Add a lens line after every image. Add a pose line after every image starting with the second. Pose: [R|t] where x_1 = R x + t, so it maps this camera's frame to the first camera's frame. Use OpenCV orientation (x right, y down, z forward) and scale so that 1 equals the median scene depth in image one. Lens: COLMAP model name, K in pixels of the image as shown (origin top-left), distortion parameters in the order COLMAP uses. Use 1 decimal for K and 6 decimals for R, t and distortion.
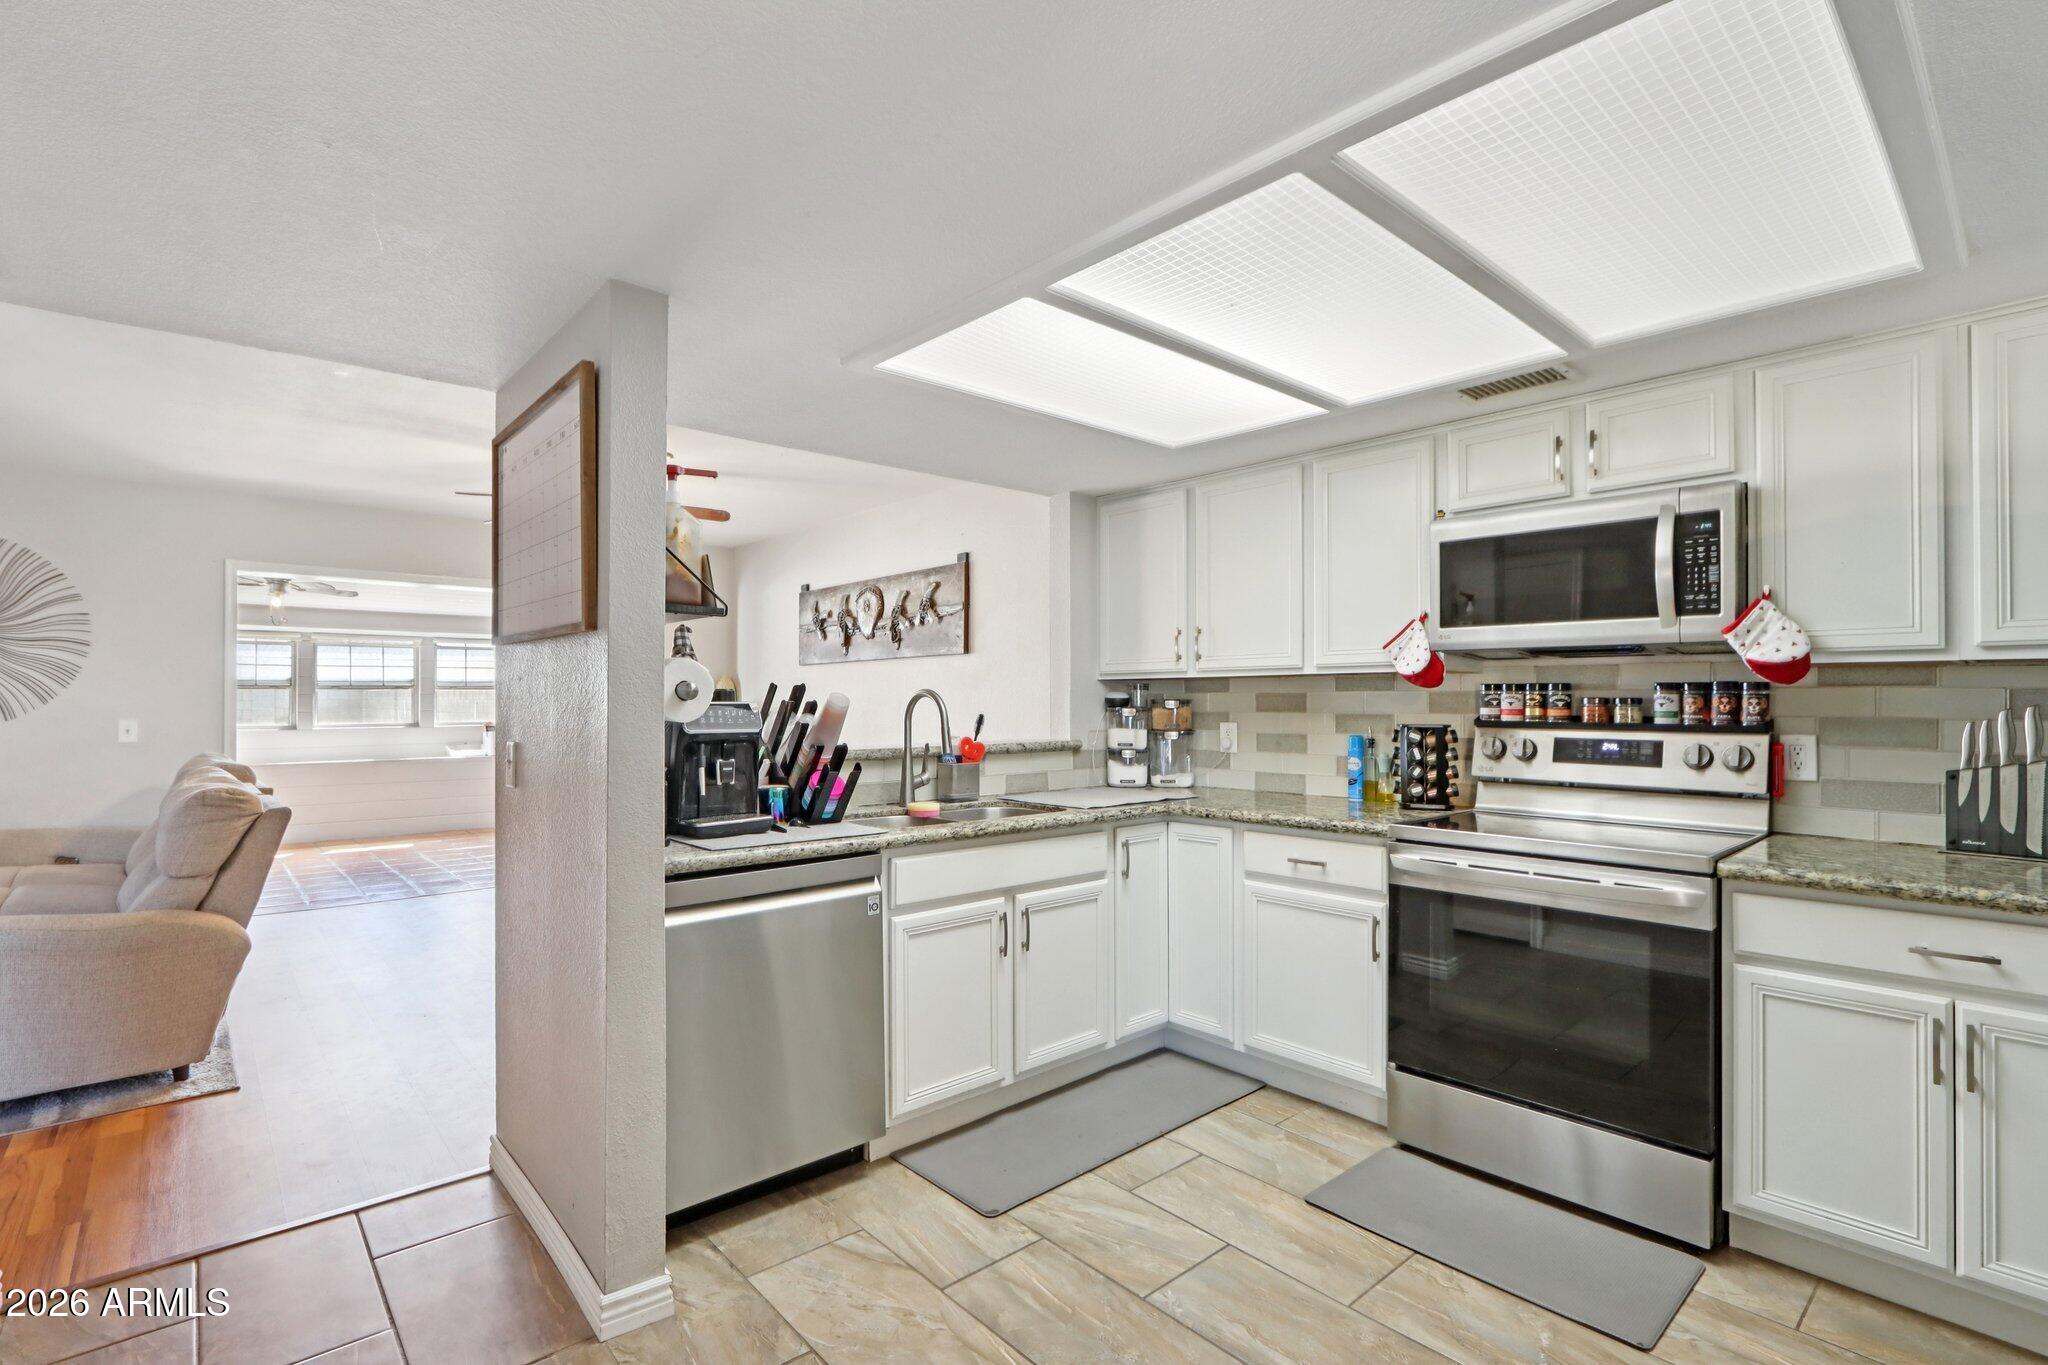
lens RADIAL K [[949.3, 0, 994.6], [0, 949.3, 694.3], [0, 0, 1]] dist [-0.021665, 0.000346]
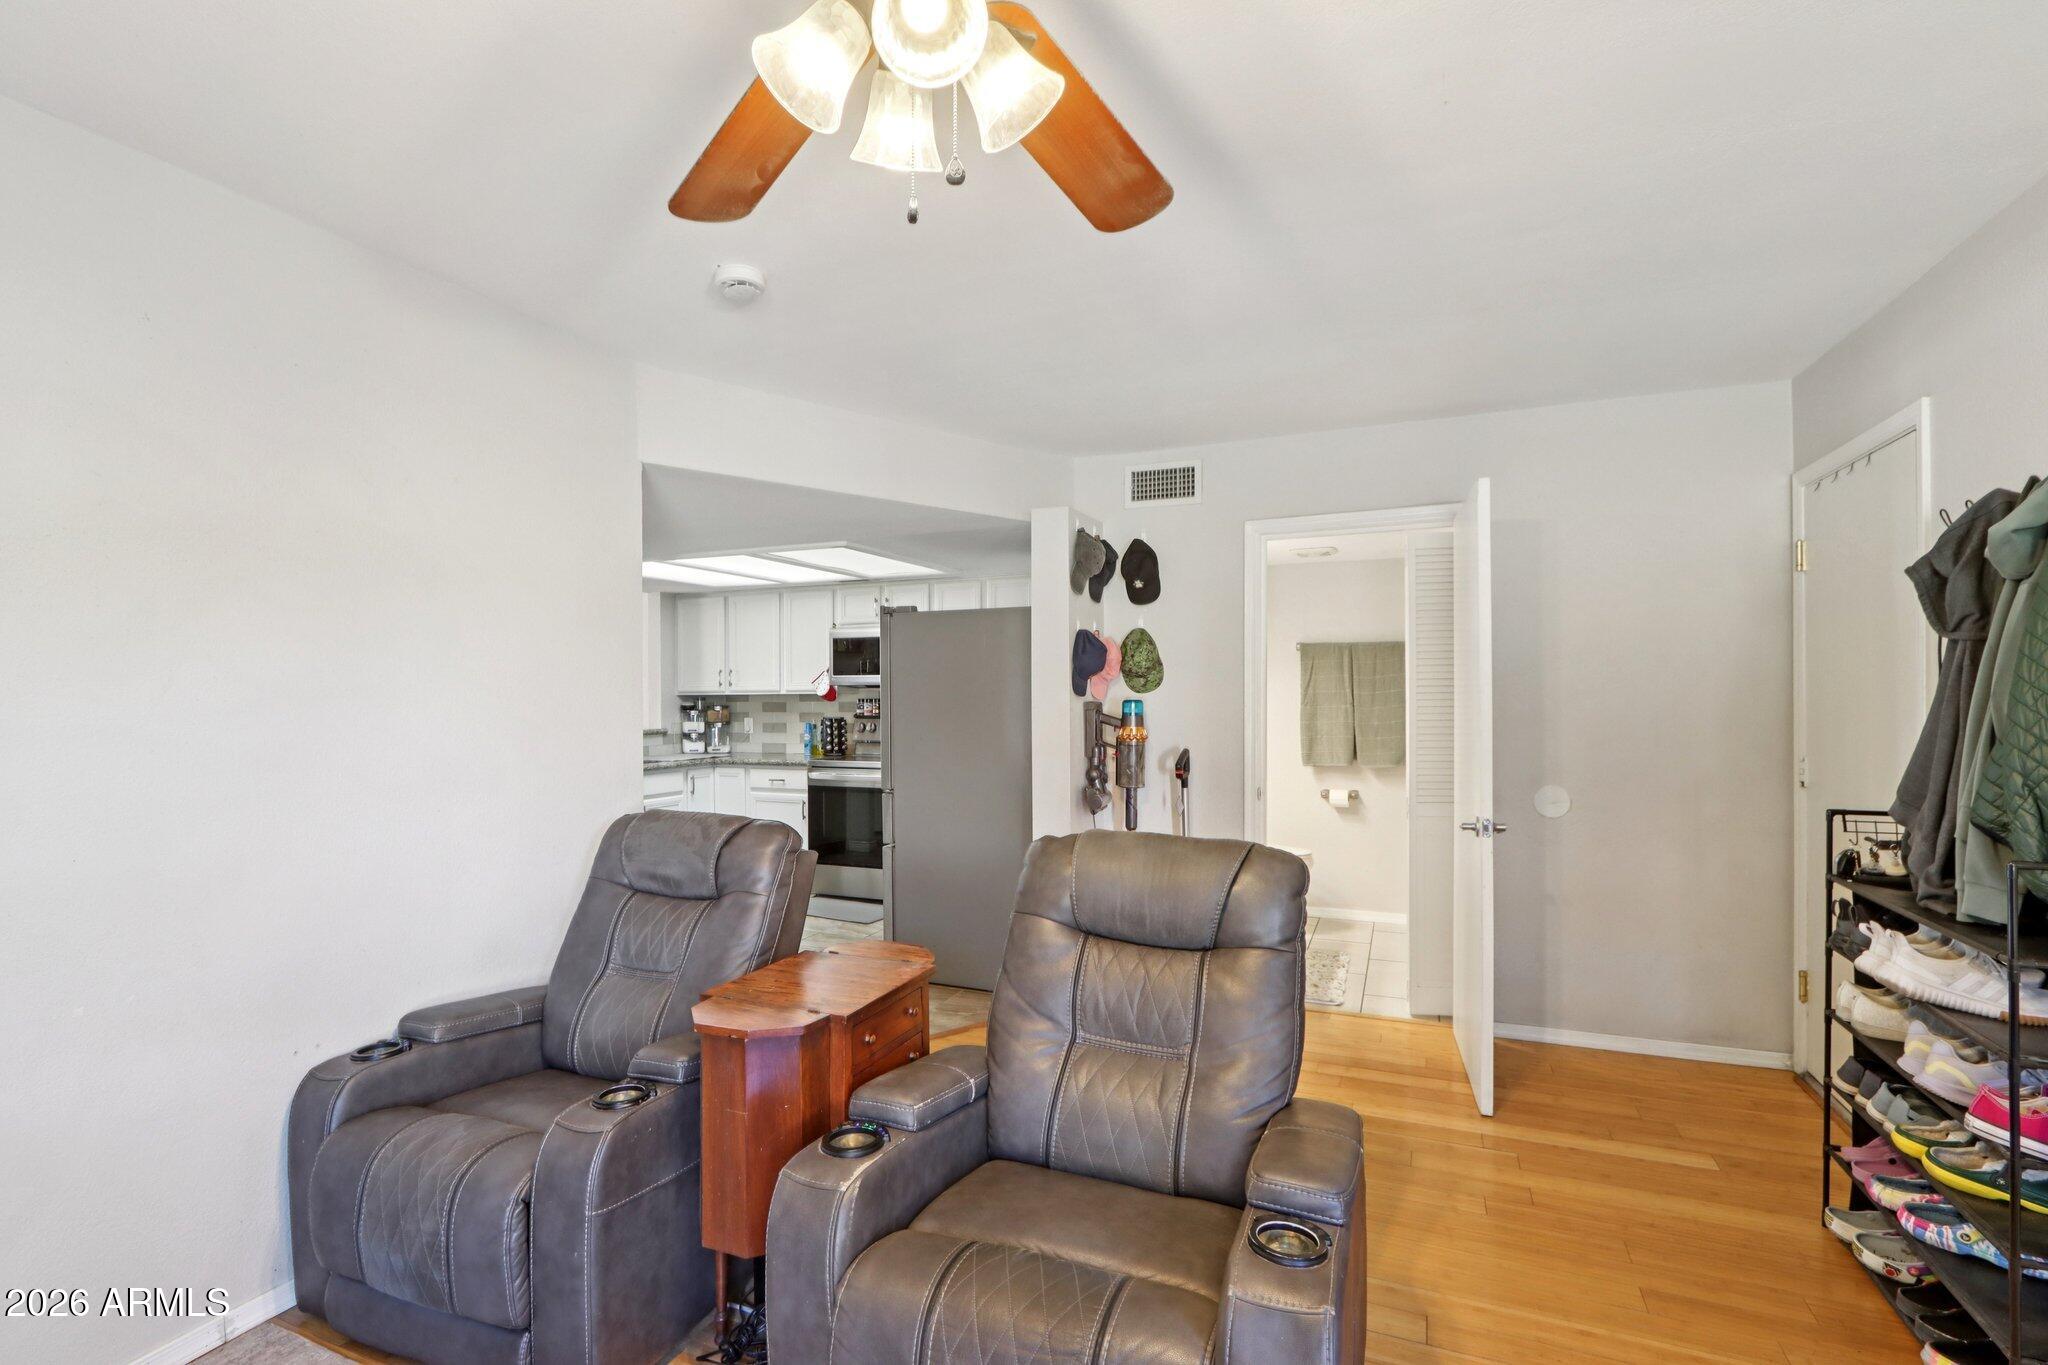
lens RADIAL K [[949.3, 0, 994.6], [0, 949.3, 694.3], [0, 0, 1]] dist [-0.021665, 0.000346]
pose [[0.903789, -0.005825, 0.427940, -0.152662], [0.002949, 0.999968, 0.007383, -0.037655], [-0.427969, -0.005411, 0.903777, -1.176615]]
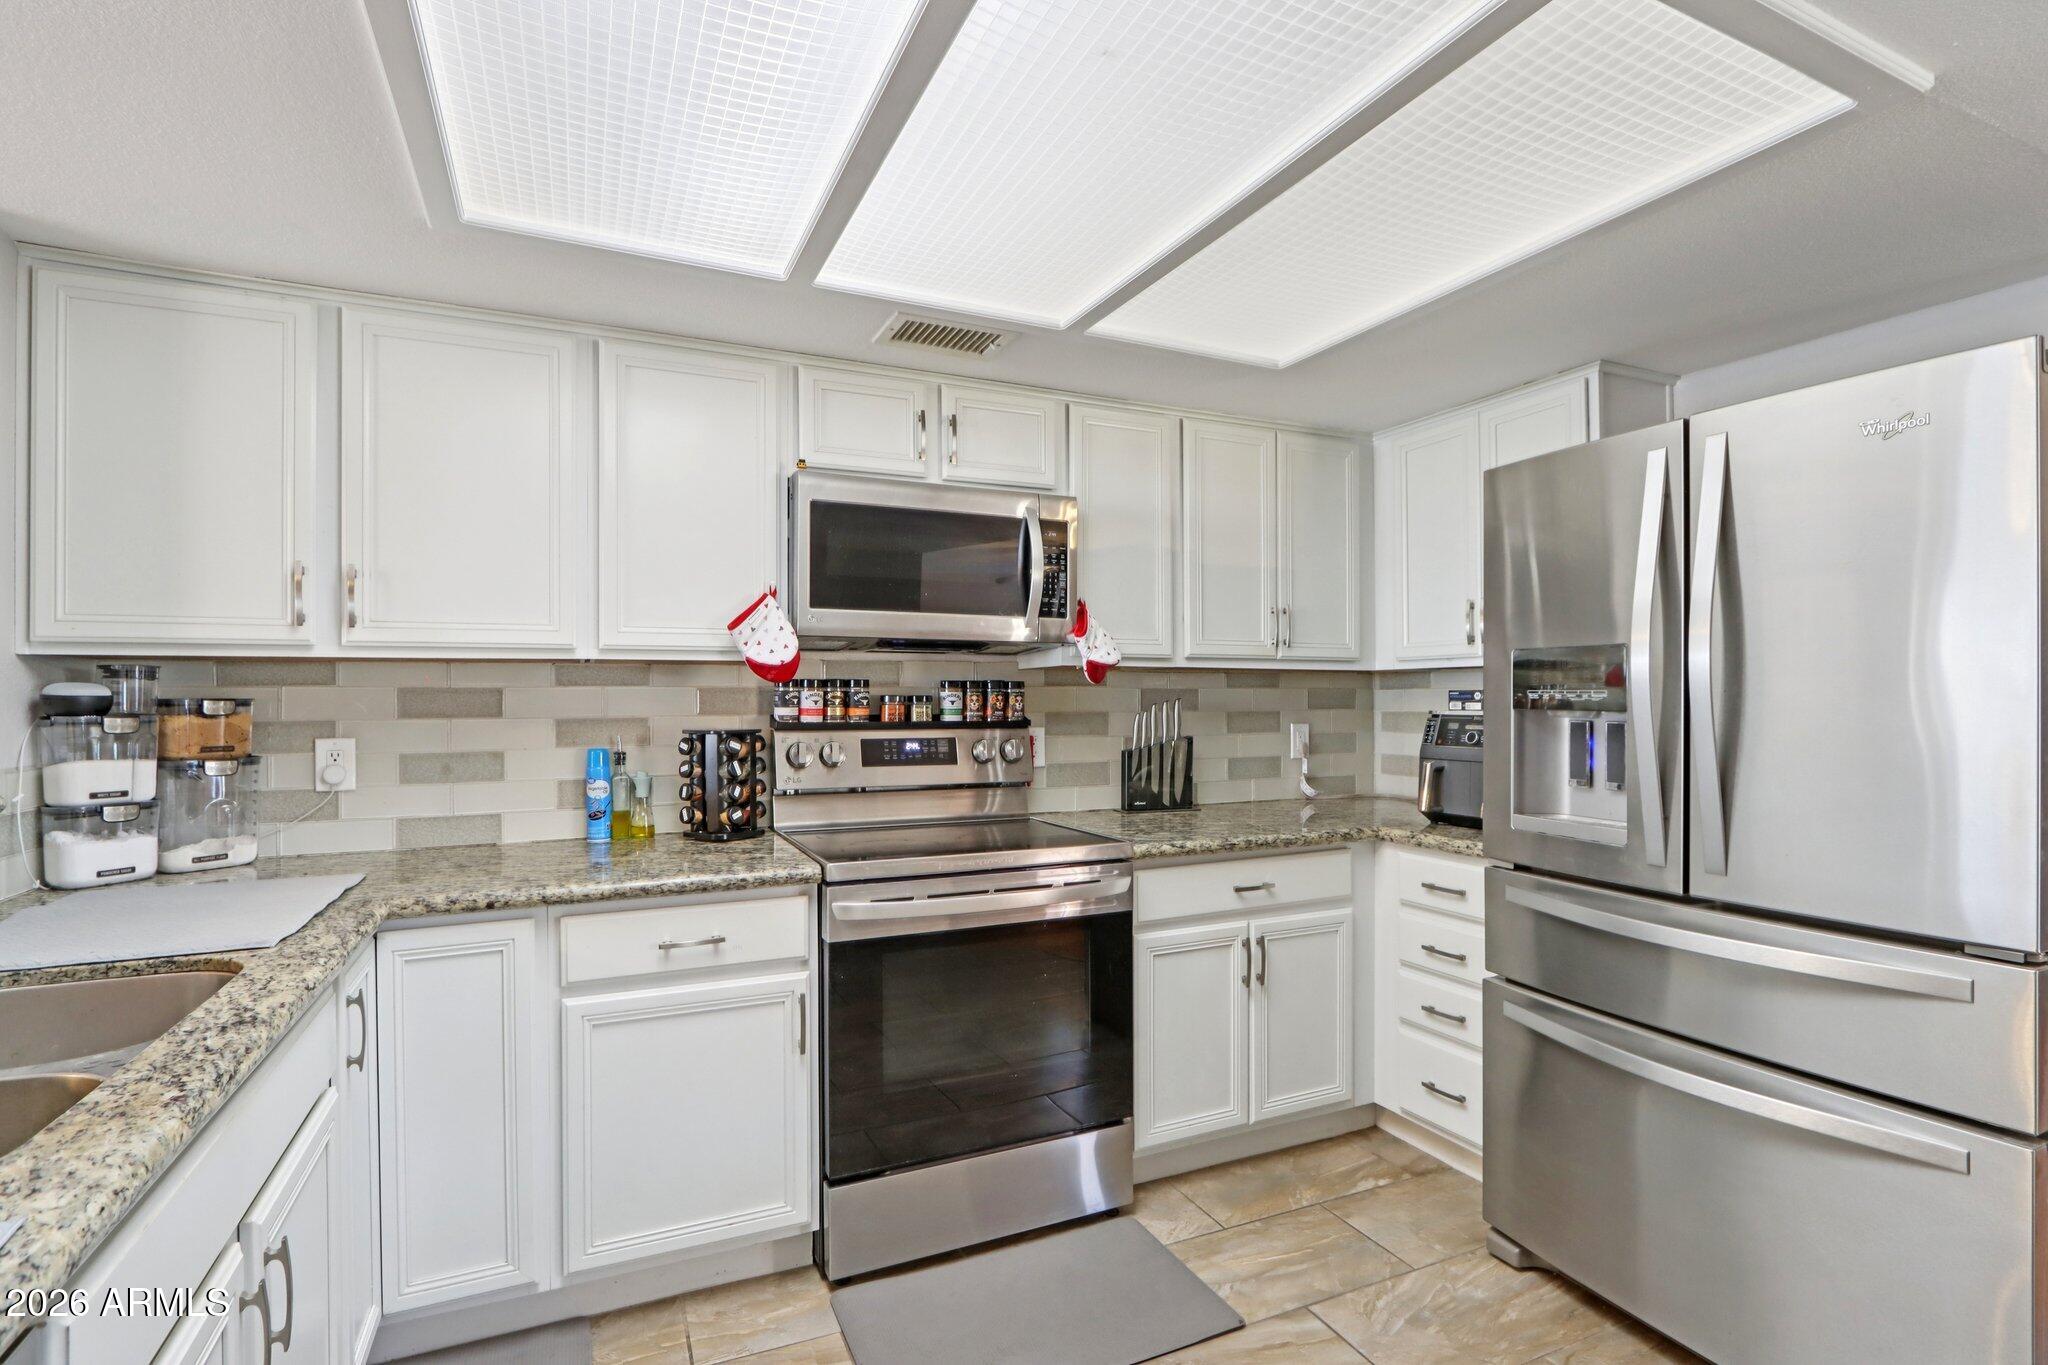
lens RADIAL K [[949.3, 0, 994.6], [0, 949.3, 694.3], [0, 0, 1]] dist [-0.021665, 0.000346]
pose [[0.288448, 0.002519, 0.957492, -0.231399], [-0.003000, 0.999994, -0.001727, 0.003515], [-0.957491, -0.002374, 0.288454, 0.577993]]
